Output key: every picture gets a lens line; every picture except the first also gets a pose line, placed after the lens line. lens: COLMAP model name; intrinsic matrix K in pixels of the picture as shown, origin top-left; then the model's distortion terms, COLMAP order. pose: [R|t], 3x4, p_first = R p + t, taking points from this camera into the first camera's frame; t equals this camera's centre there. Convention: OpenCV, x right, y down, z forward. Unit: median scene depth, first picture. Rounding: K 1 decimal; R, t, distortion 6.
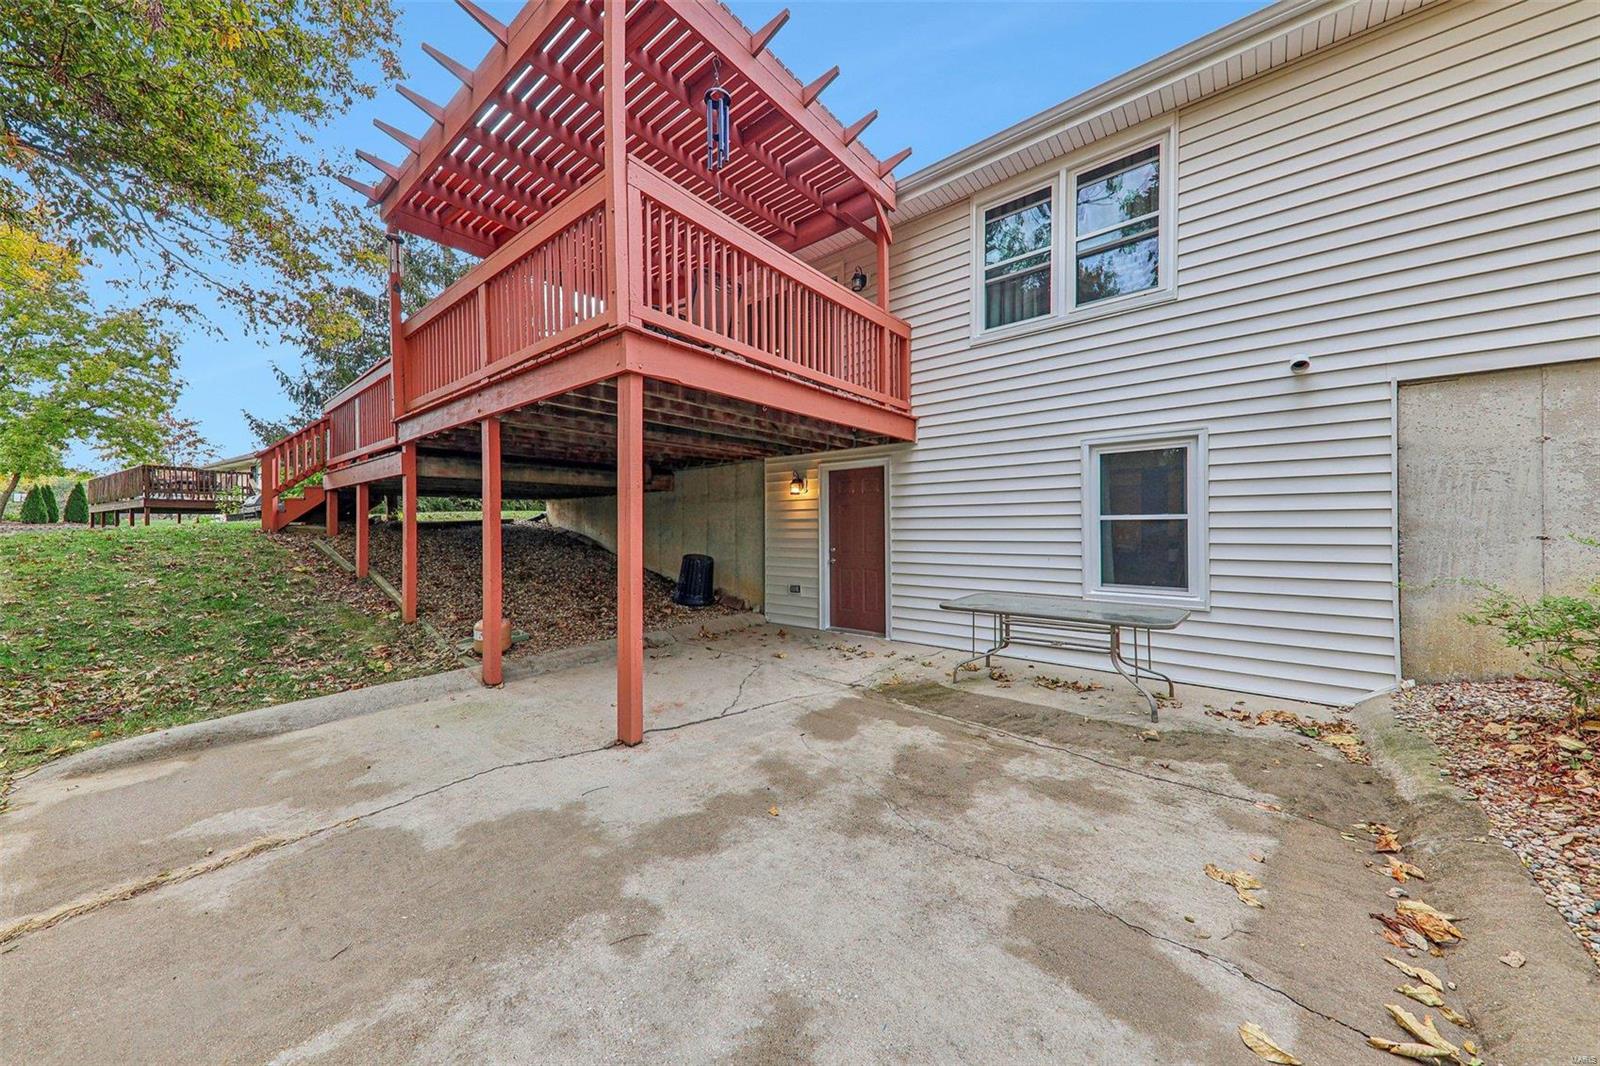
lens RADIAL K [[542.3, 0, 799.2], [0, 542.3, 518.4], [0, 0, 1]] dist [0.020405, 0.000014]
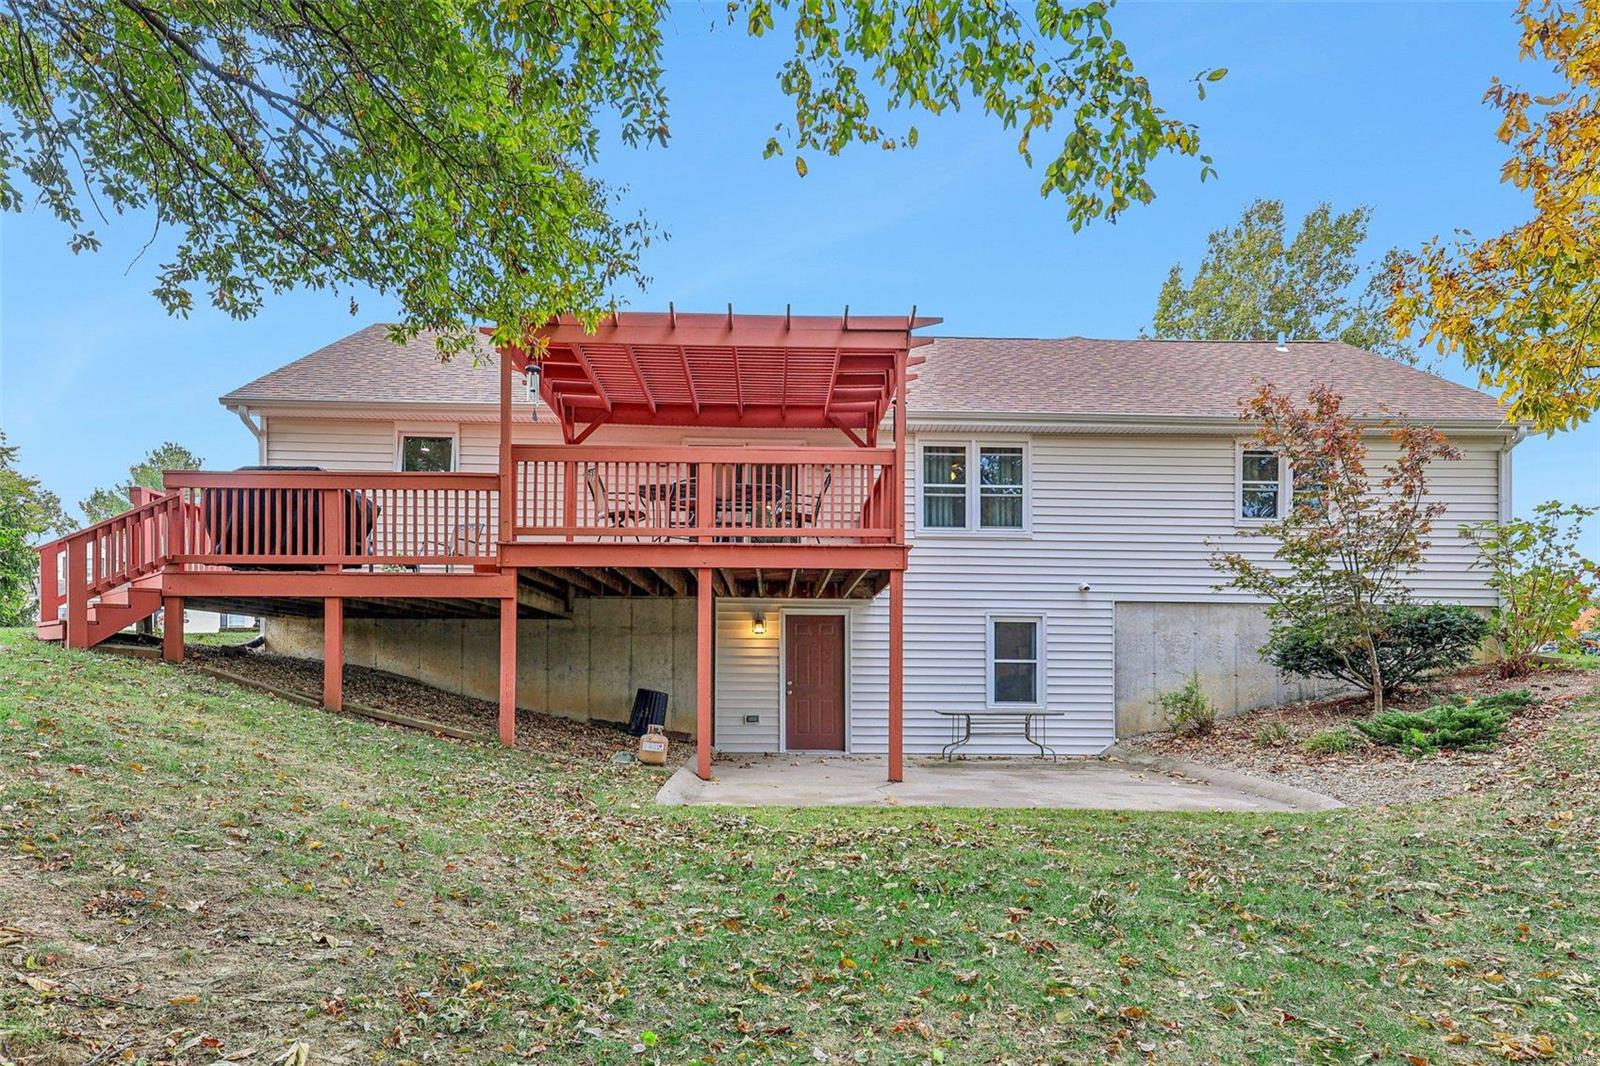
lens RADIAL K [[947.4, 0, 801.3], [0, 947.4, 633.2], [0, 0, 1]] dist [0.047780, -0.002924]
pose [[0.743009, 0.048783, 0.667502, -1.508410], [-0.024605, 0.998657, -0.045596, 0.050473], [-0.668829, 0.017455, 0.743211, -0.616247]]
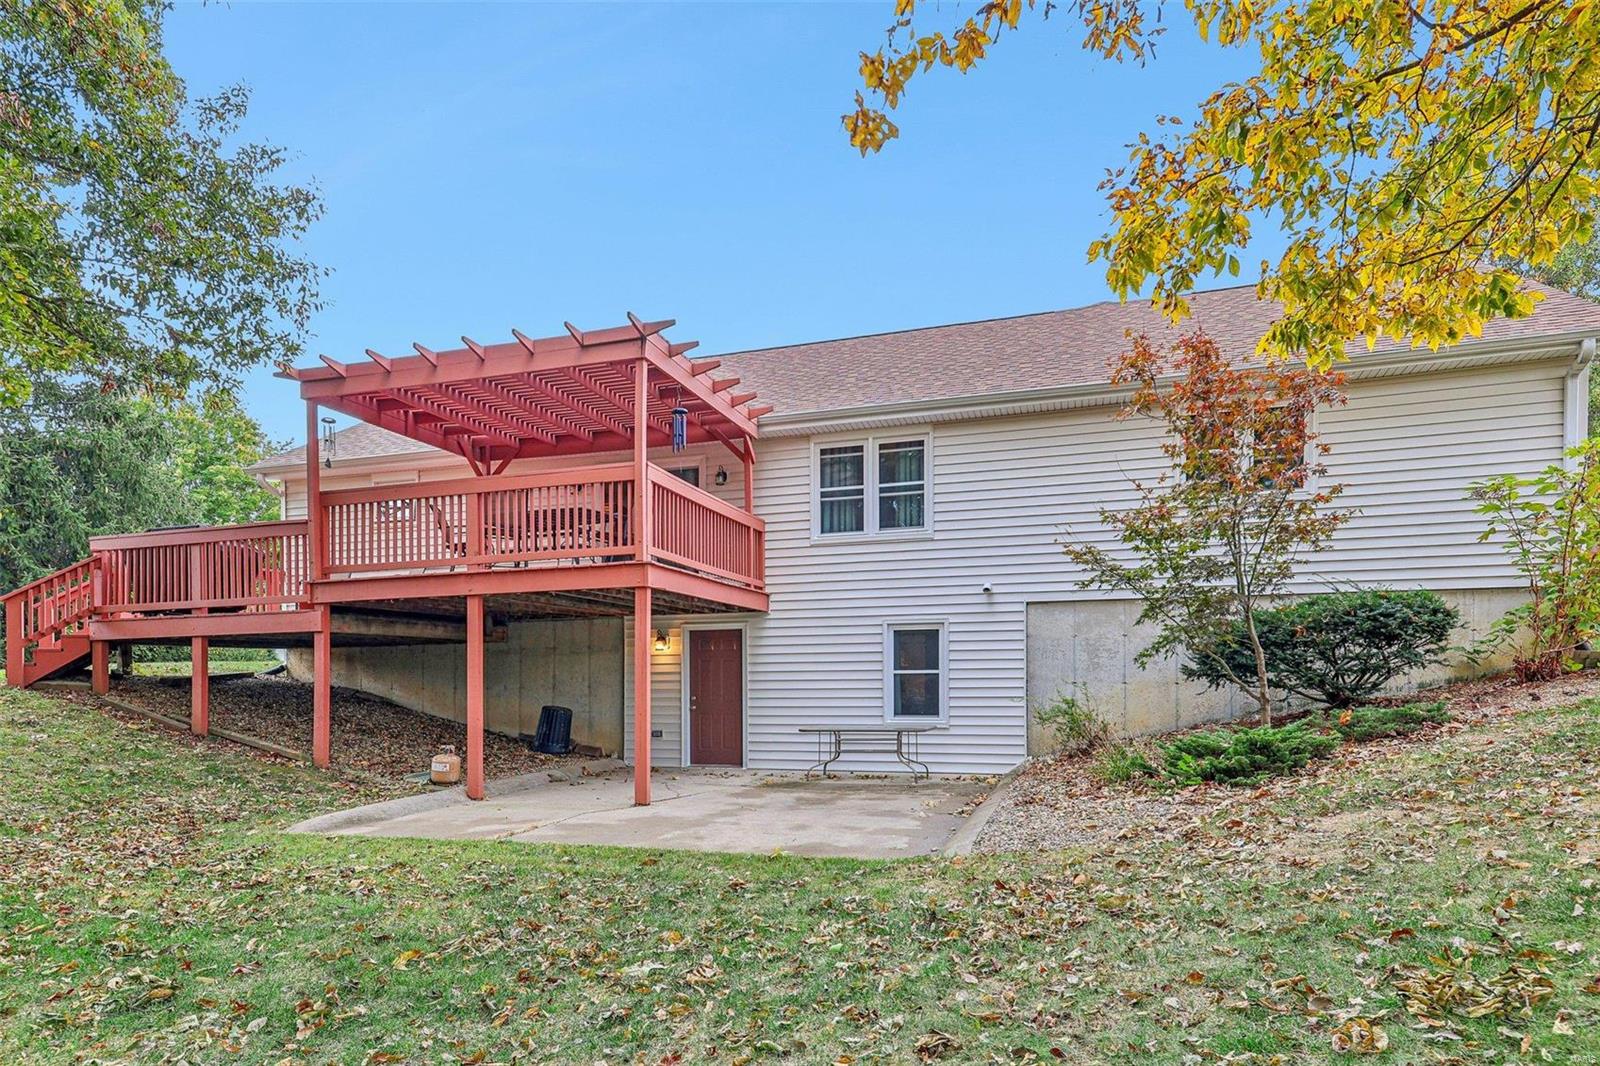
lens RADIAL K [[904.2, 0, 810.5], [0, 904.2, 663.9], [0, 0, 1]] dist [0.038344, -0.002417]
pose [[0.921116, 0.006055, 0.389241, -0.551883], [-0.003563, 0.999968, -0.007124, -0.004380], [-0.389272, 0.005175, 0.921108, -1.059239]]
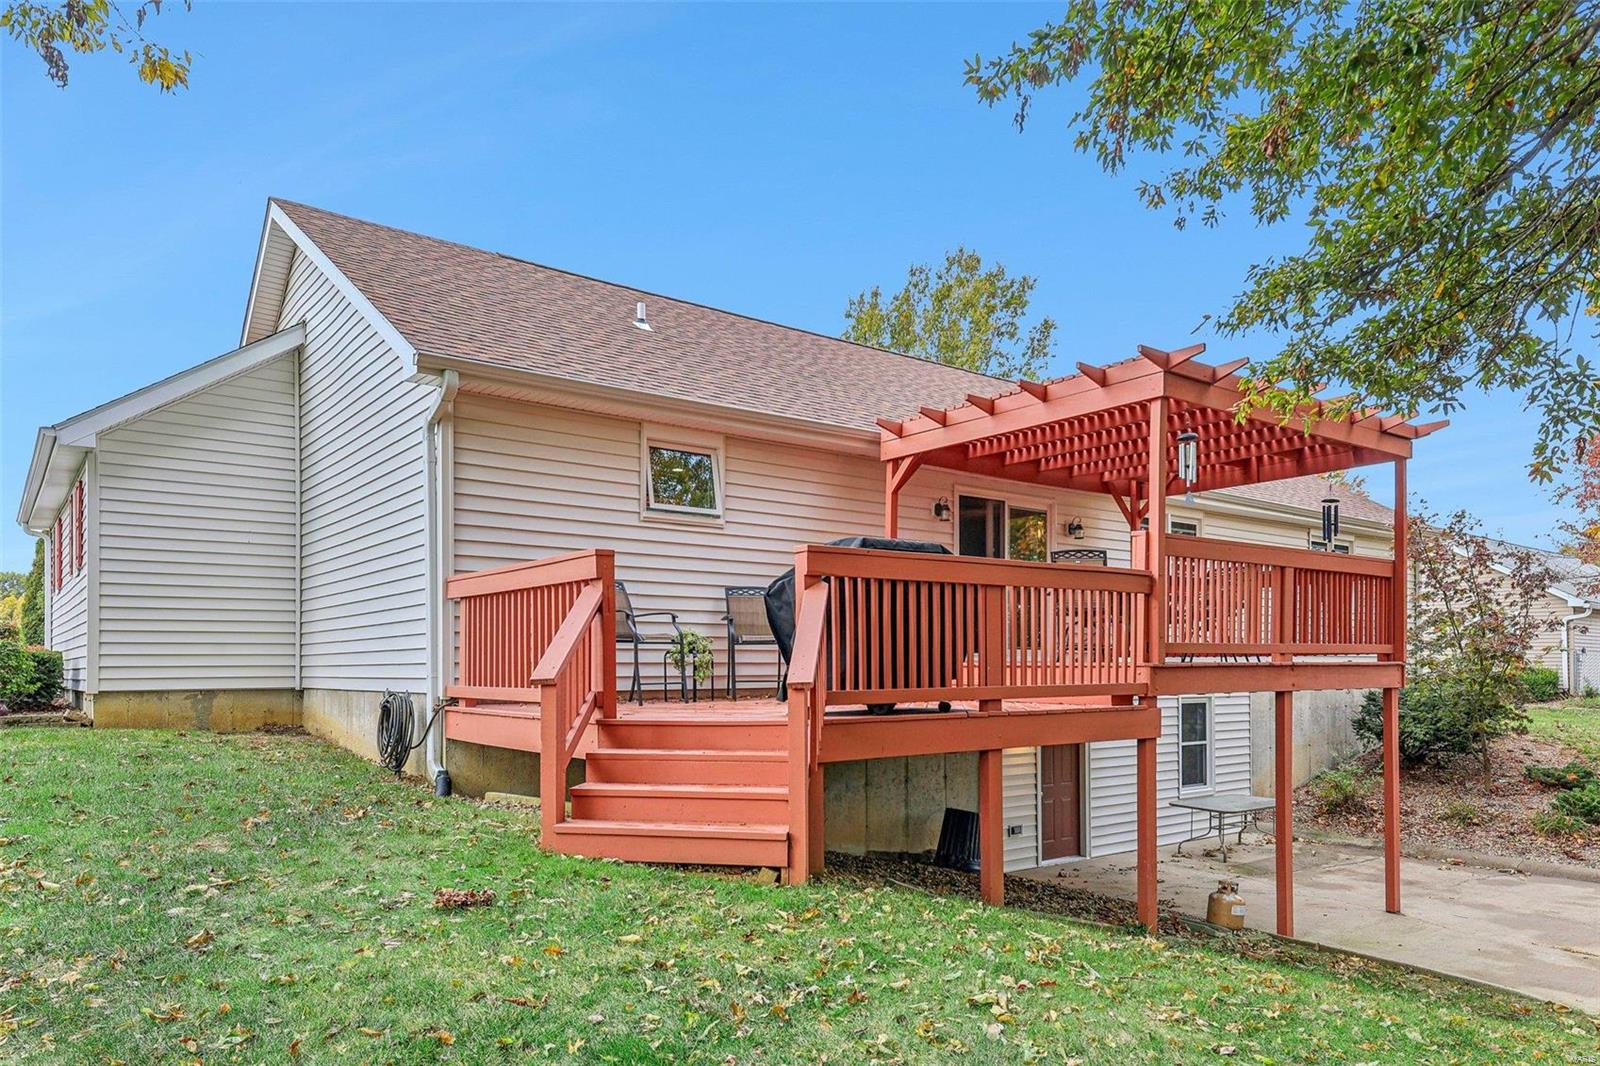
lens RADIAL K [[1029.7, 0, 826.4], [0, 1029.7, 612.4], [0, 0, 1]] dist [0.036768, 0.001426]
pose [[0.230828, 0.060827, 0.971091, -2.218442], [-0.018318, 0.998139, -0.058167, -0.161046], [-0.972822, -0.004362, 0.231513, 1.121002]]
